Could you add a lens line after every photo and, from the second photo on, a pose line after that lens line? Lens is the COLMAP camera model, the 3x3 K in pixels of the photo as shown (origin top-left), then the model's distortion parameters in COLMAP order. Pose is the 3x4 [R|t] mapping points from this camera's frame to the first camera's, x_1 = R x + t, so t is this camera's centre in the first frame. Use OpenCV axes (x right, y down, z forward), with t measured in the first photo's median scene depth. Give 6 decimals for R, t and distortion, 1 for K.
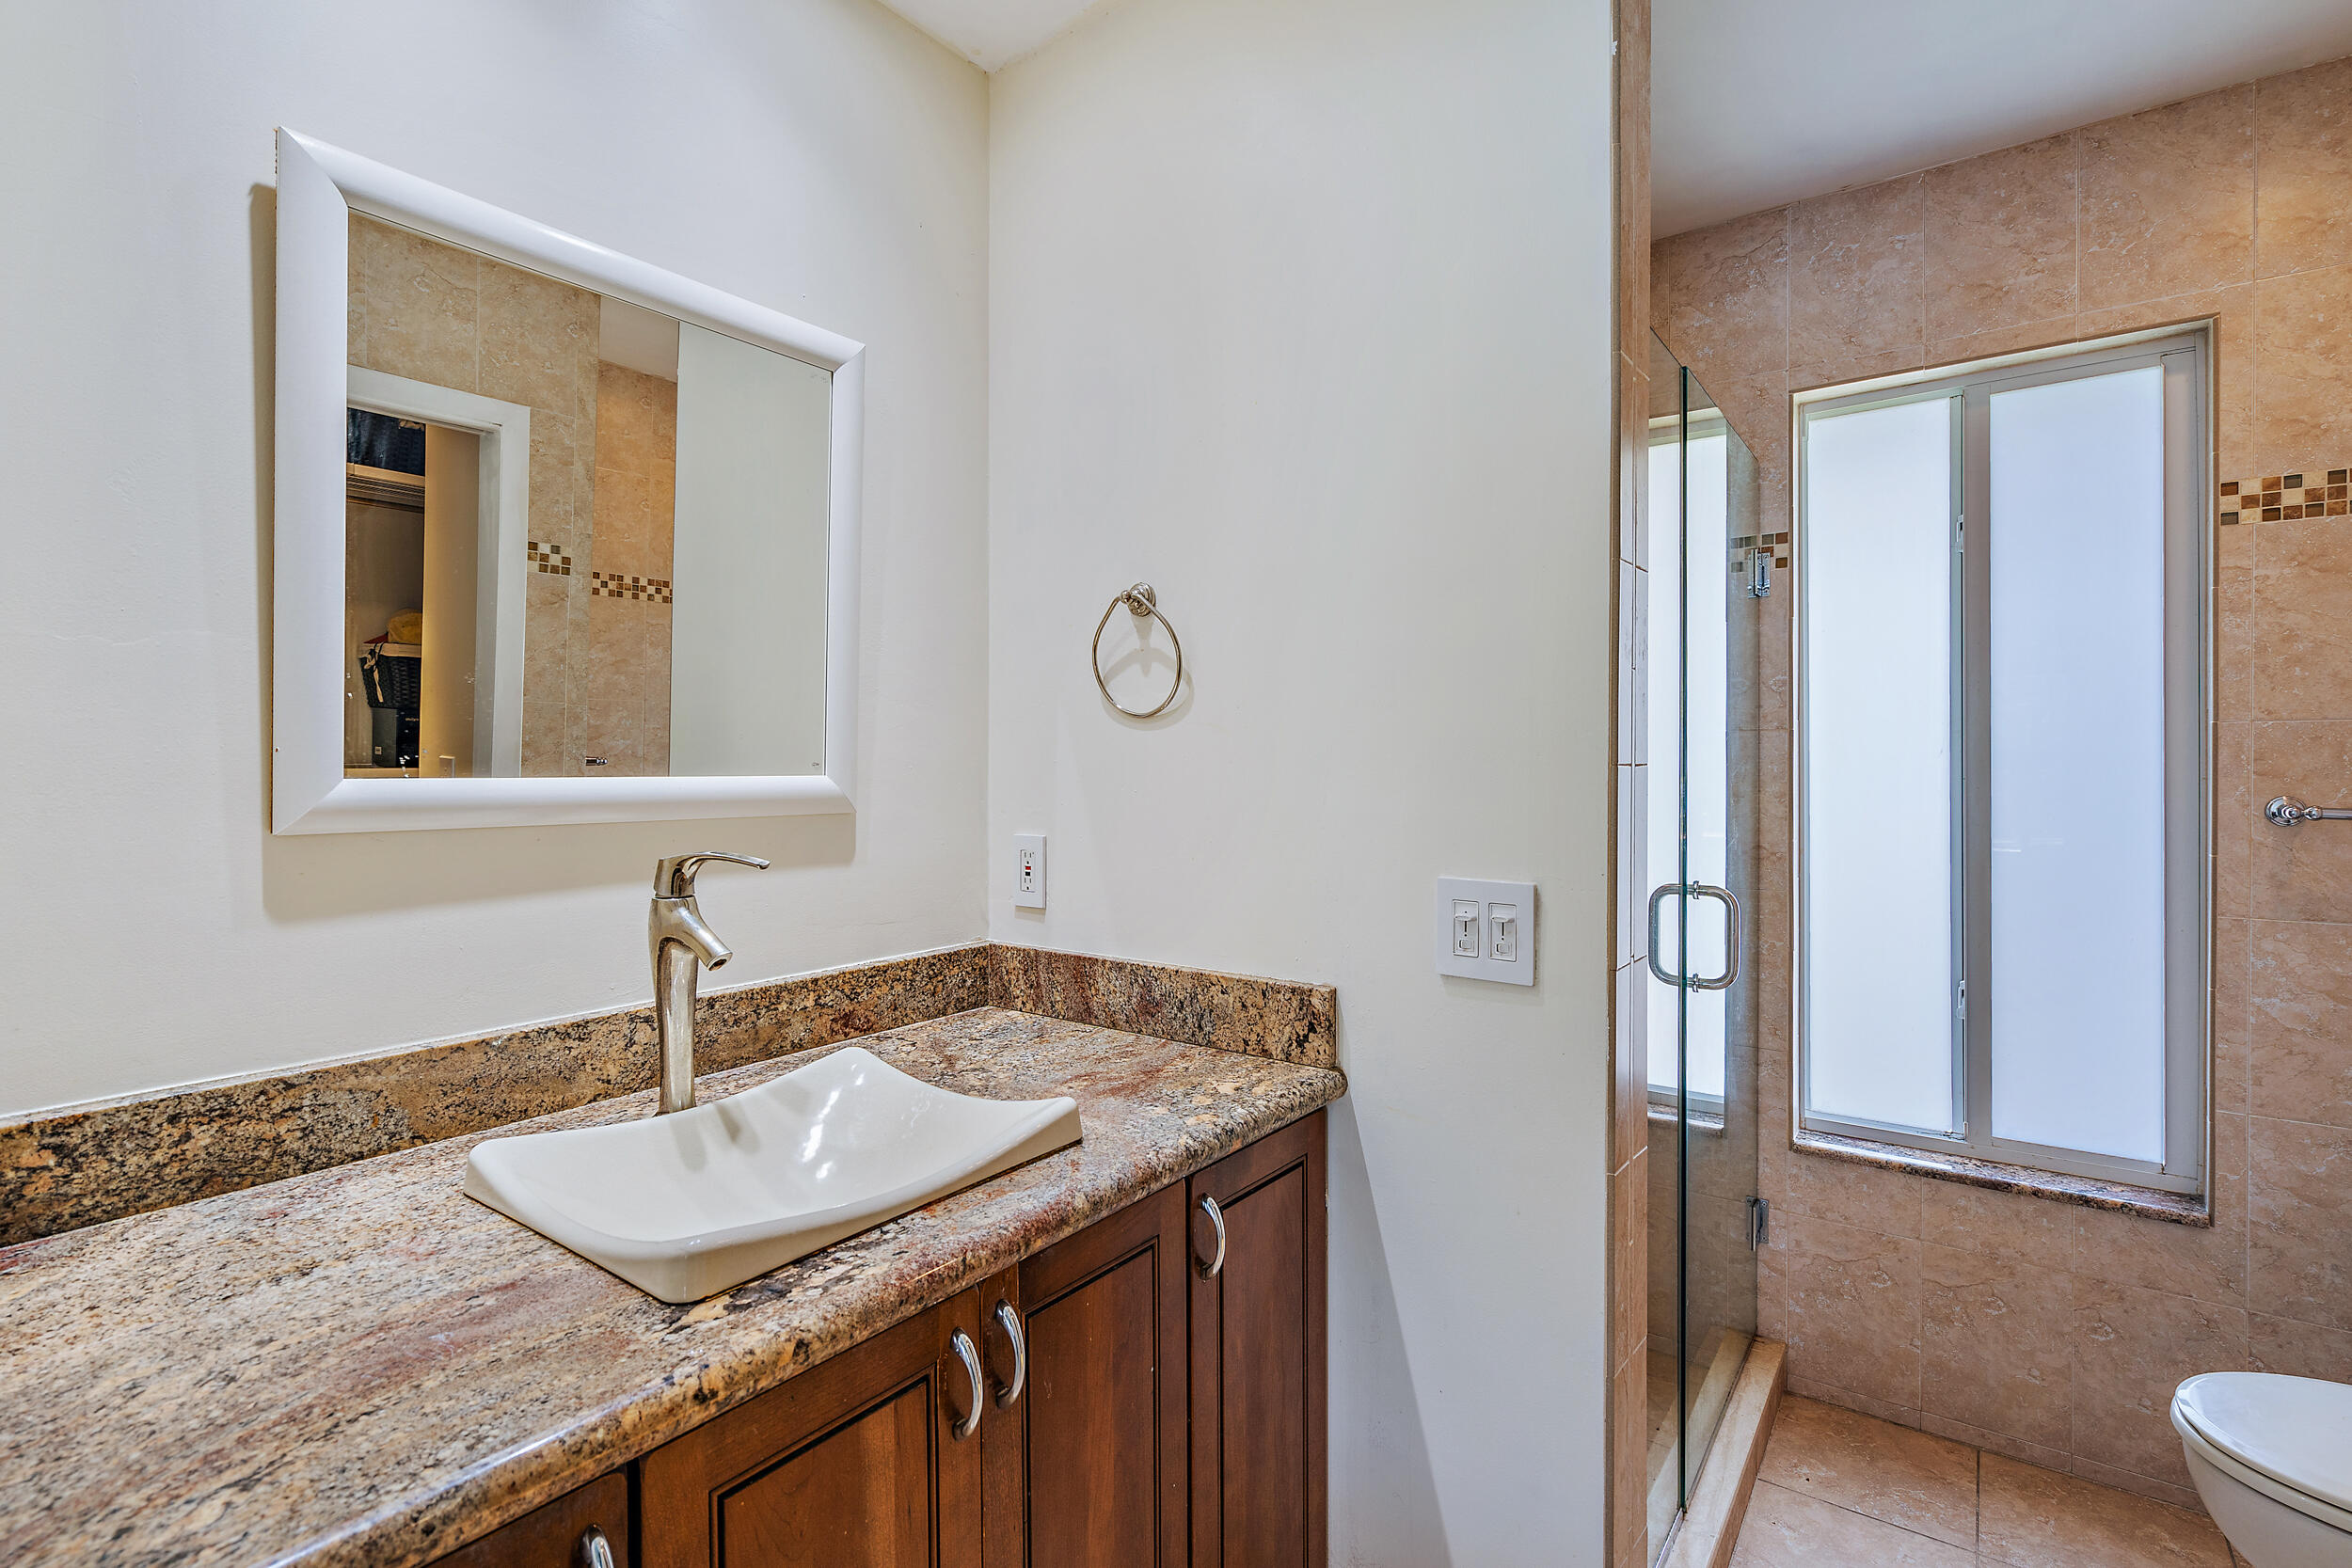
lens RADIAL K [[1093.1, 0, 1181.7], [0, 1093.1, 771.8], [0, 0, 1]] dist [-0.009851, 0.002396]
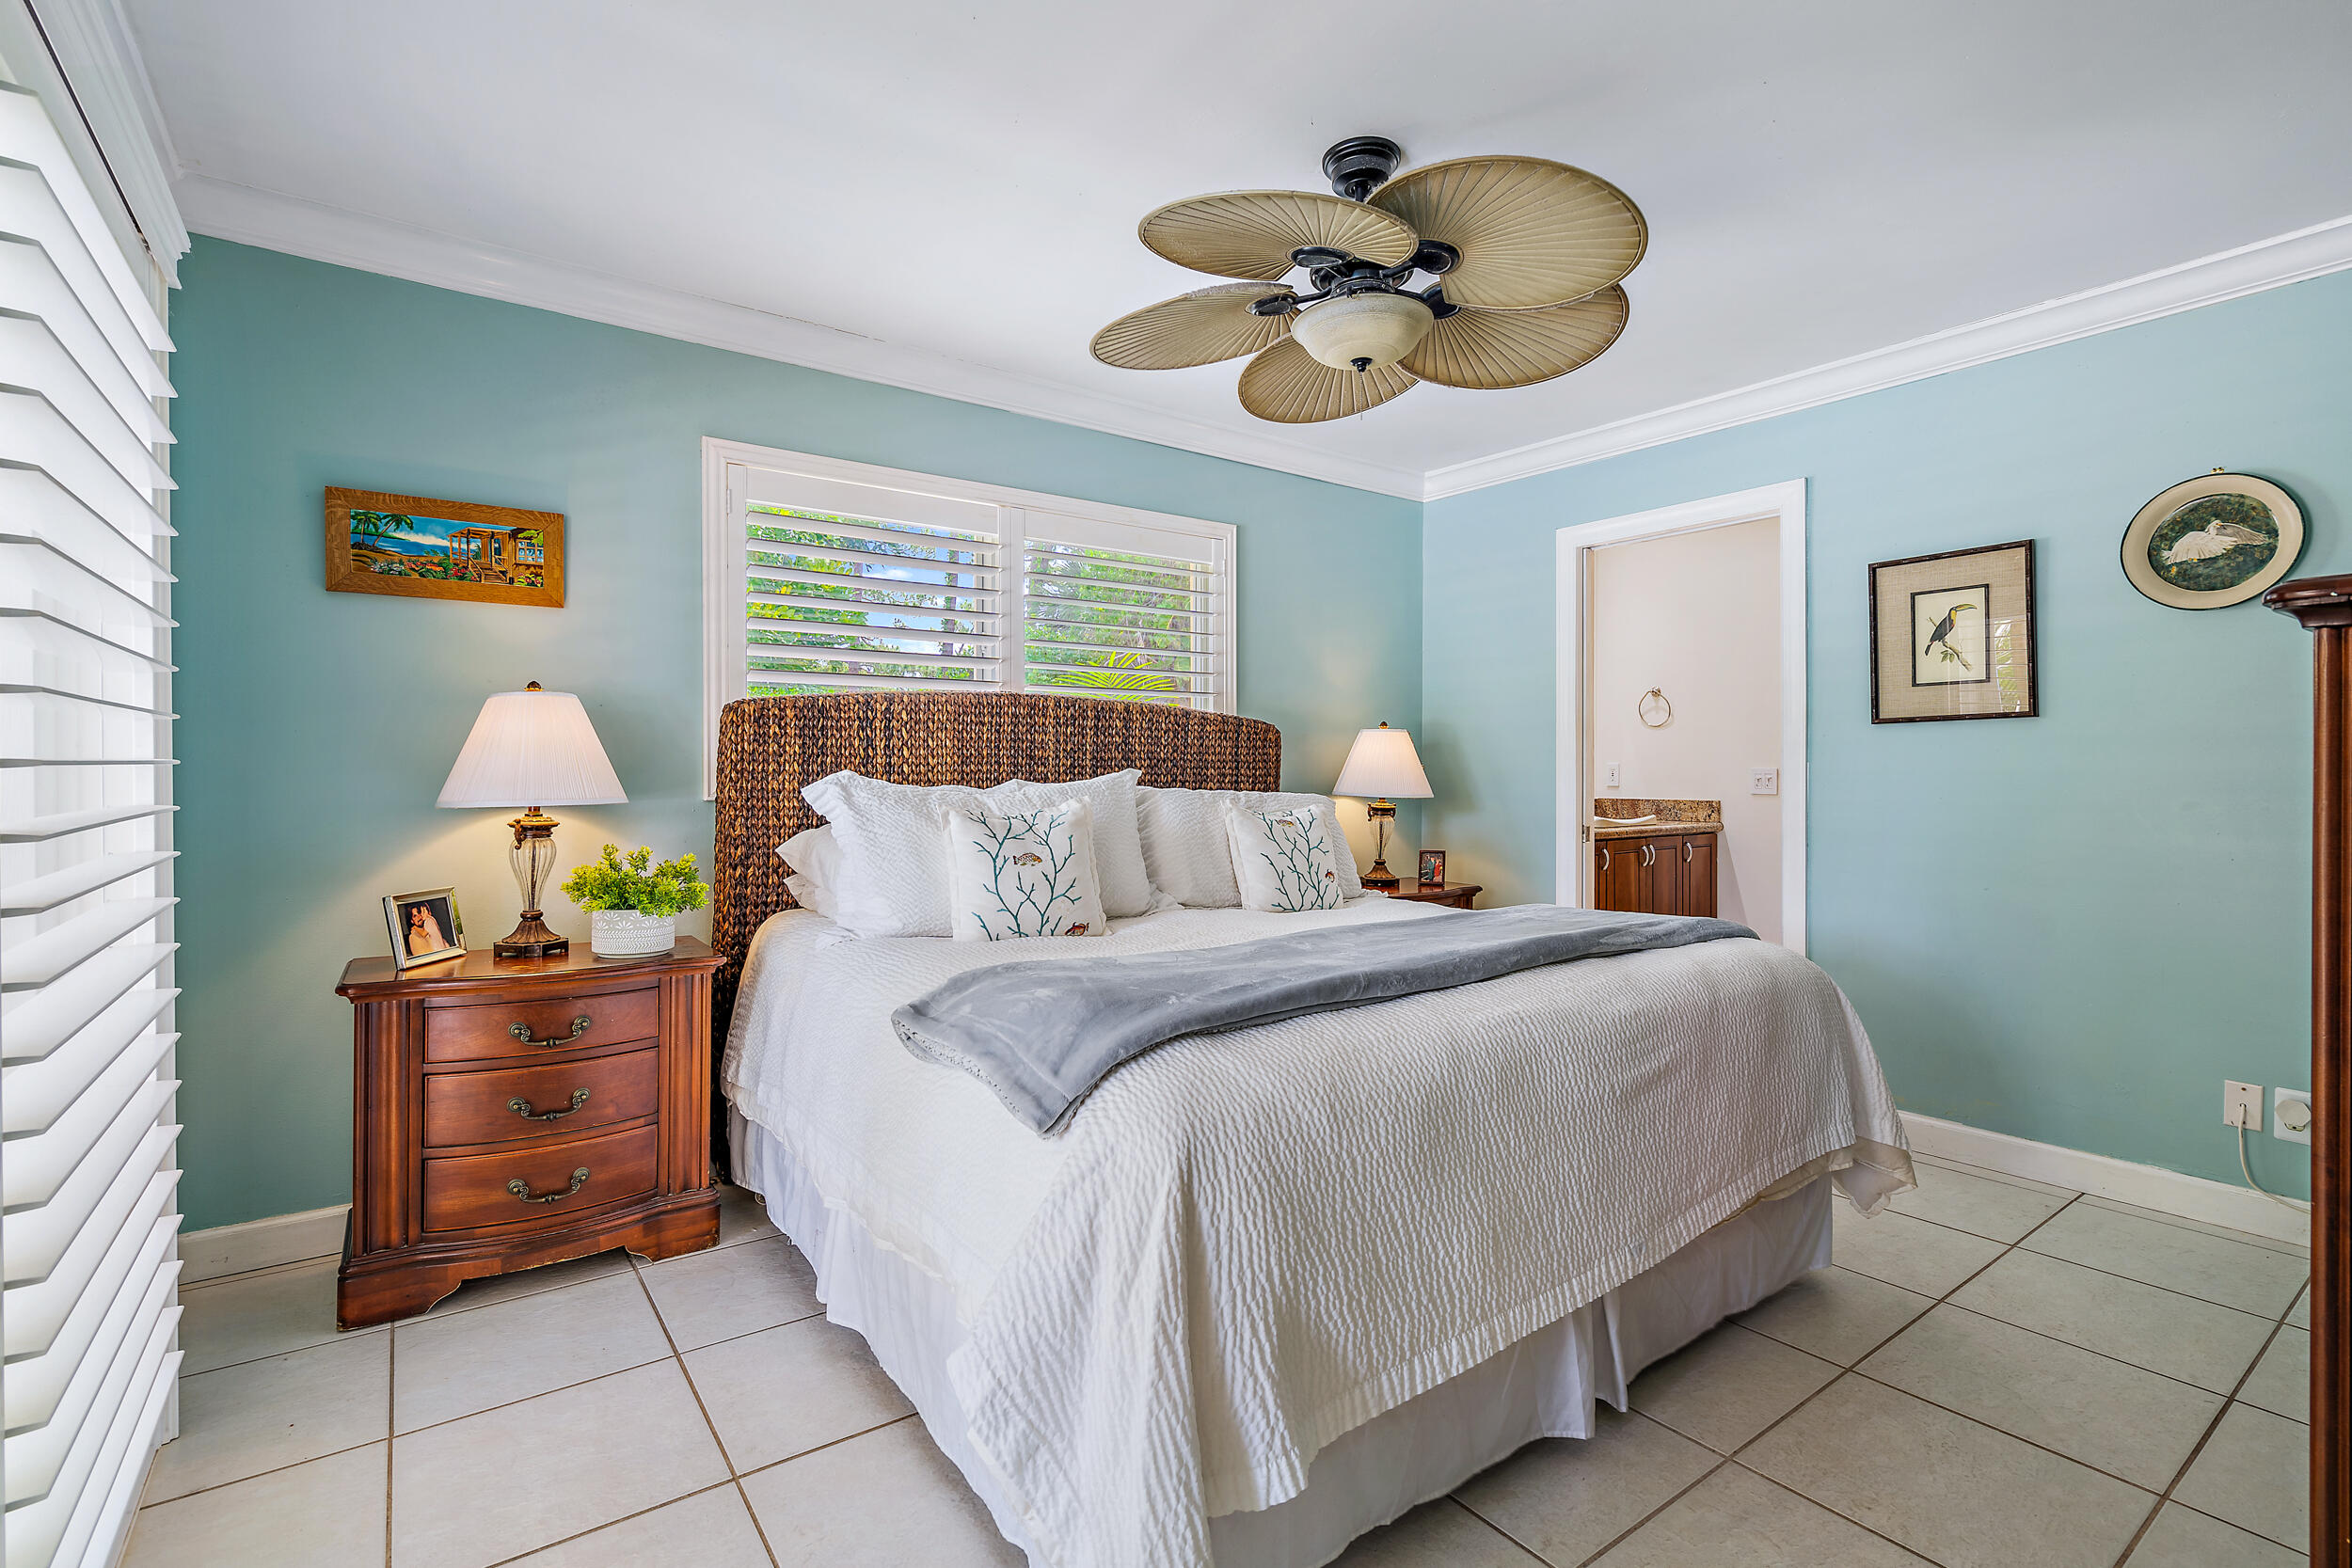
lens RADIAL K [[1093.1, 0, 1170.8], [0, 1093.1, 775.8], [0, 0, 1]] dist [-0.009851, 0.002396]
pose [[0.954167, 0.001583, -0.299271, -0.502704], [-0.003797, 0.999970, -0.006814, 0.144043], [0.299251, 0.007638, 0.954144, -2.922904]]
